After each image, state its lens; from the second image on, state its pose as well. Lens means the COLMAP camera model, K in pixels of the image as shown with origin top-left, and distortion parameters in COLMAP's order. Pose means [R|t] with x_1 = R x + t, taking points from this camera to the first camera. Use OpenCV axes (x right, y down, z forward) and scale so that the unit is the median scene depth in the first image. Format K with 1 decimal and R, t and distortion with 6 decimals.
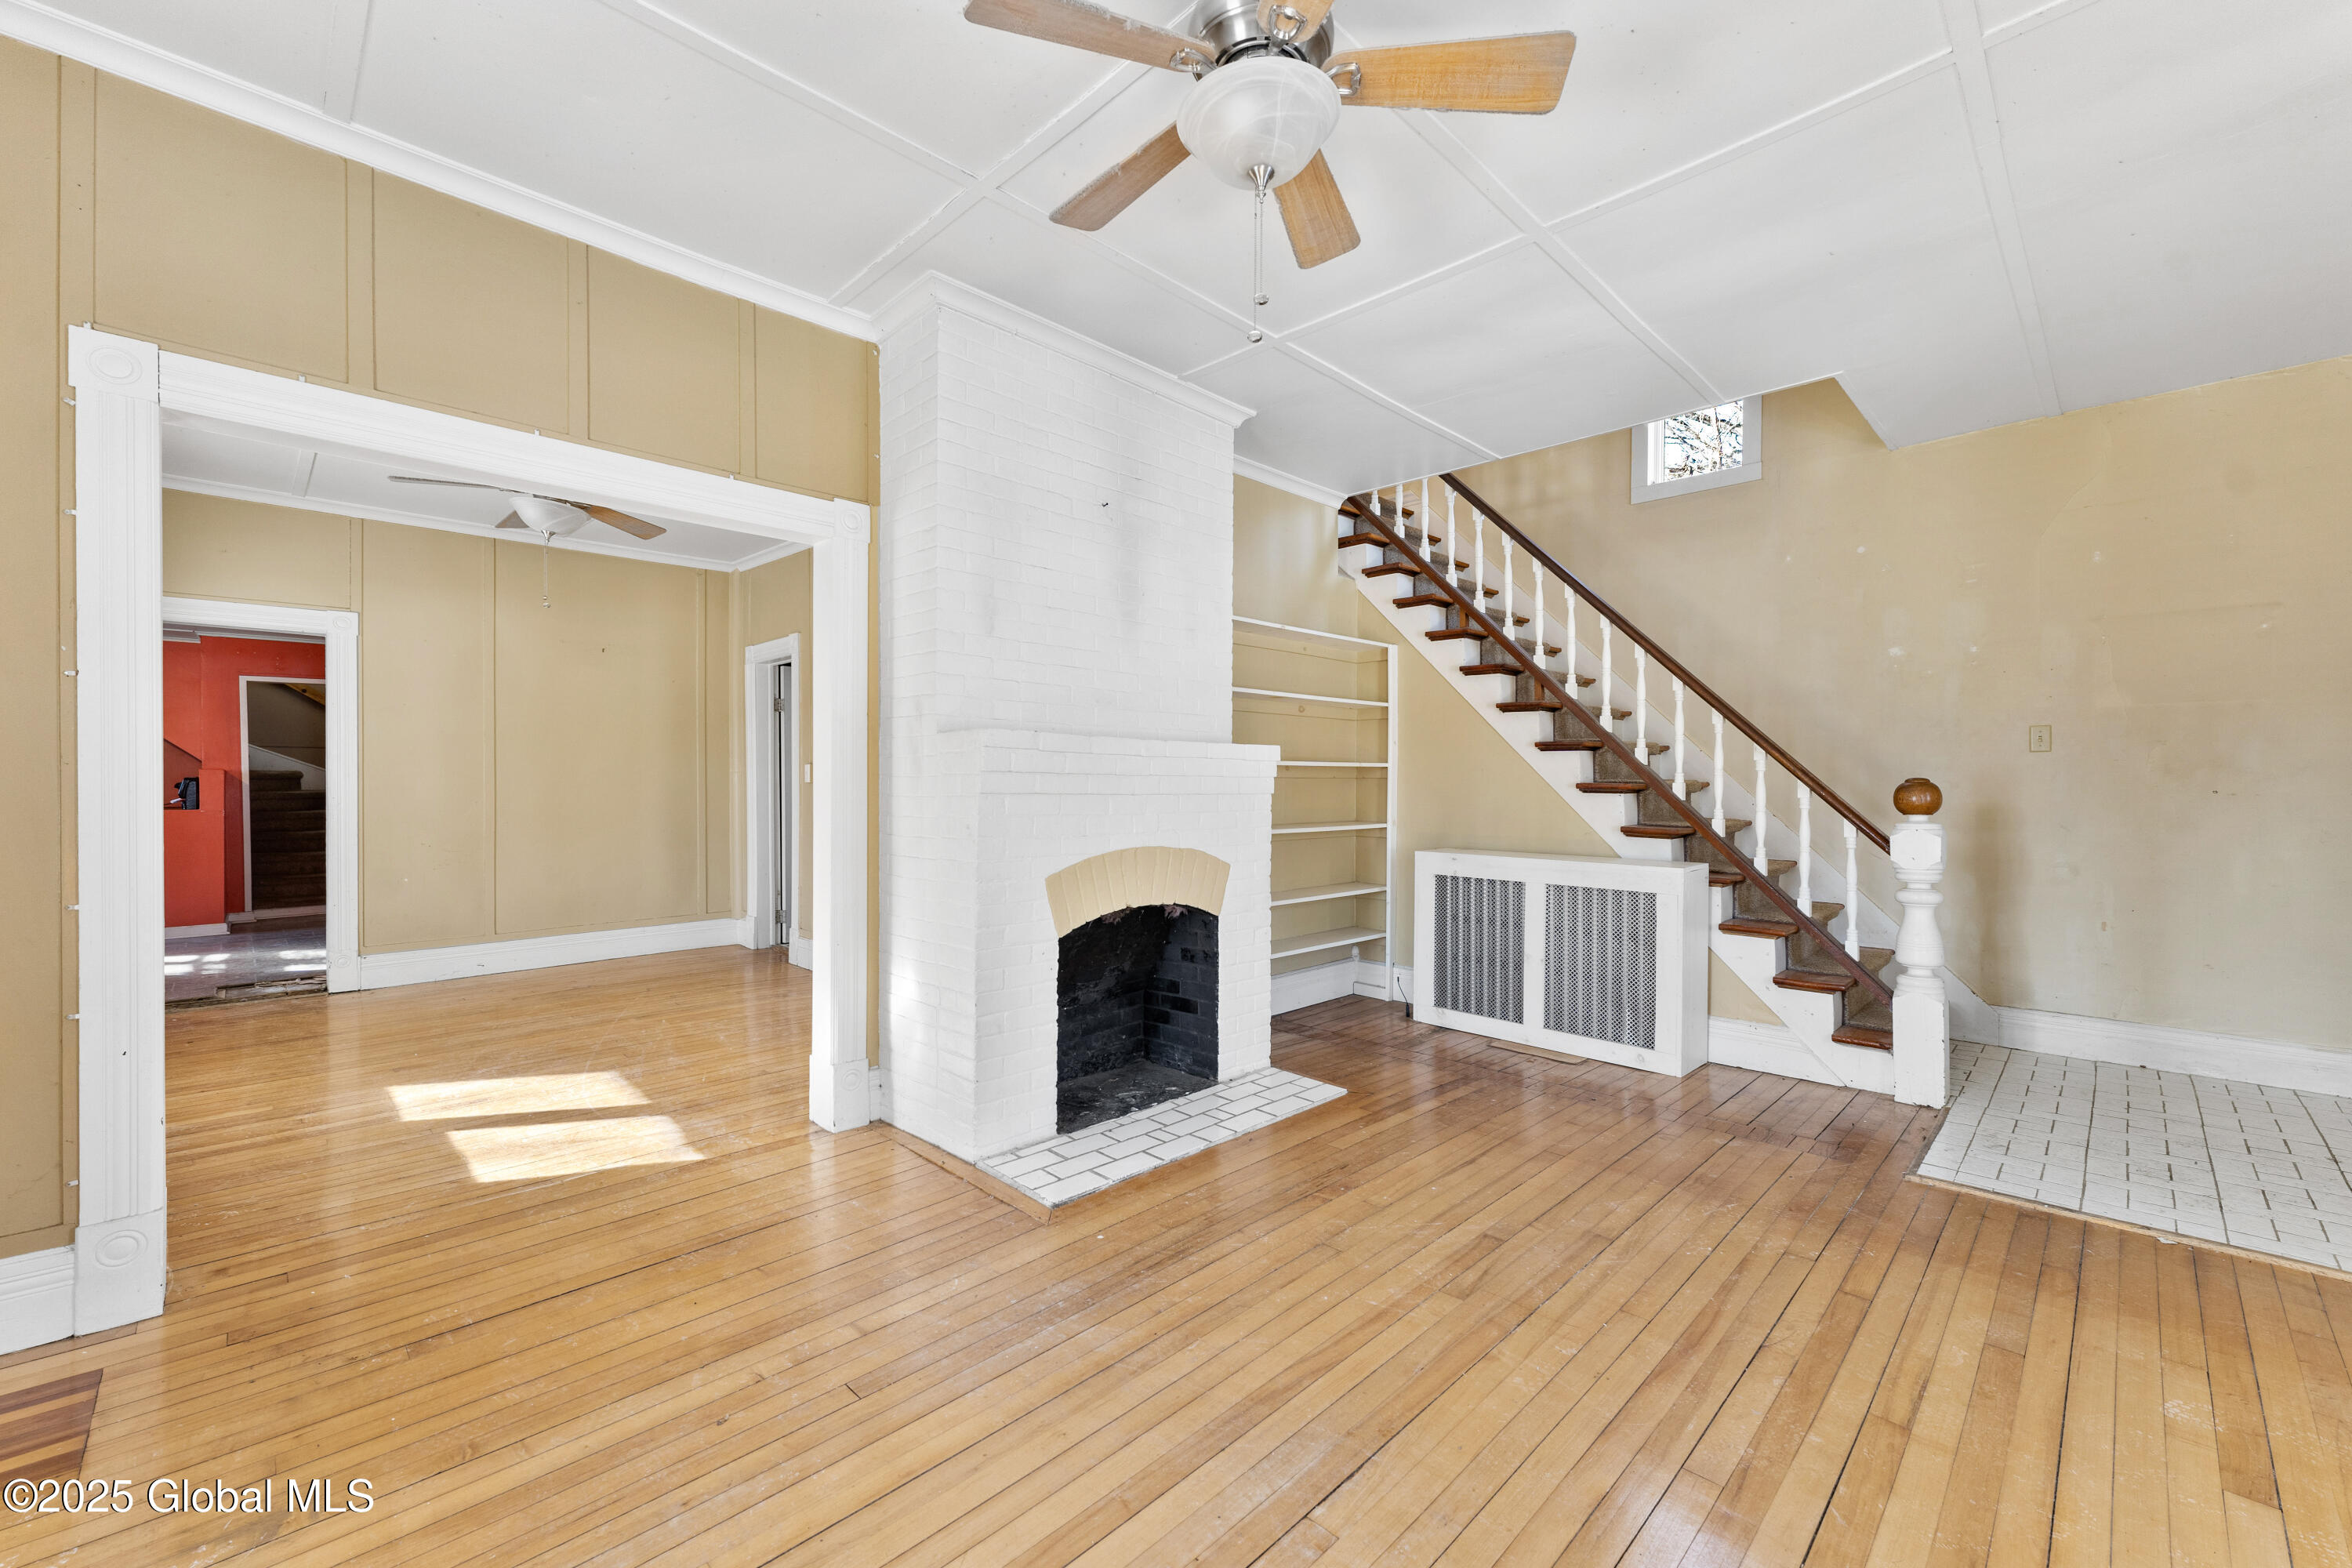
lens RADIAL K [[951.4, 0, 1172.0], [0, 951.4, 788.0], [0, 0, 1]] dist [0.000858, -0.000051]
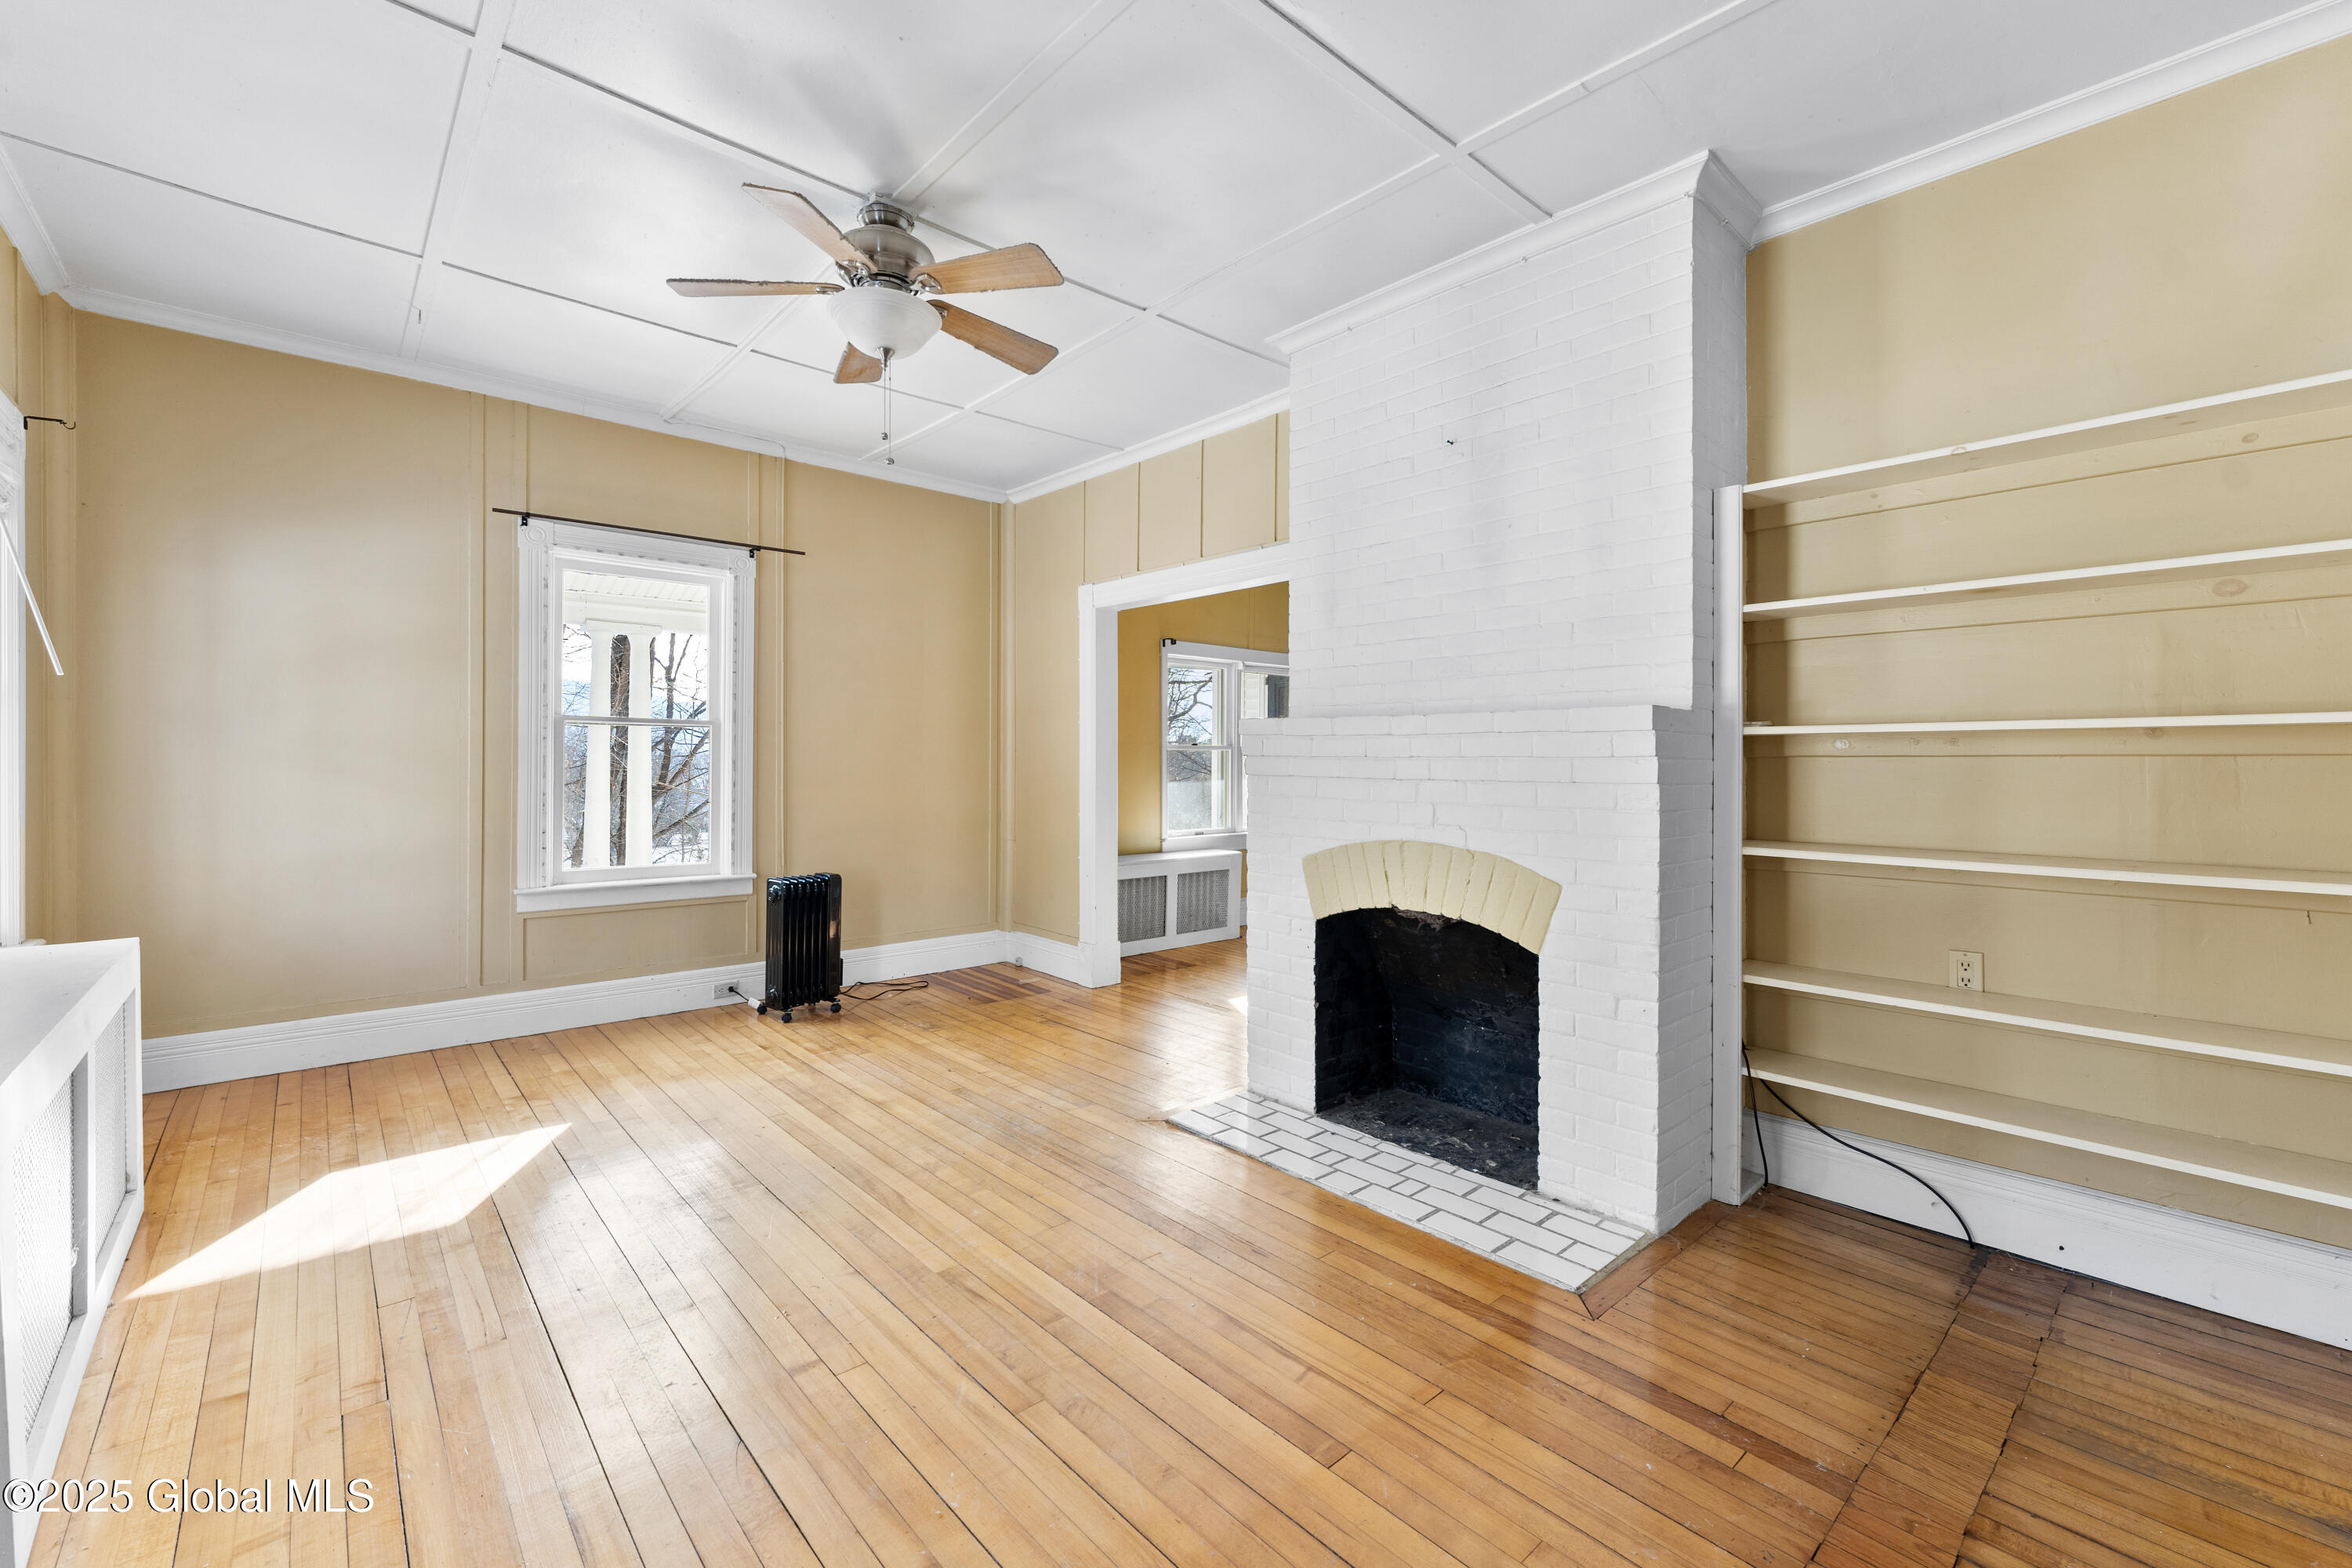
lens RADIAL K [[951.4, 0, 1170.4], [0, 951.4, 770.1], [0, 0, 1]] dist [0.000858, -0.000051]
pose [[-0.047321, -0.004576, -0.998869, 0.848106], [-0.012181, 0.999918, -0.004004, 0.004636], [0.998805, 0.011977, -0.047373, 0.839805]]
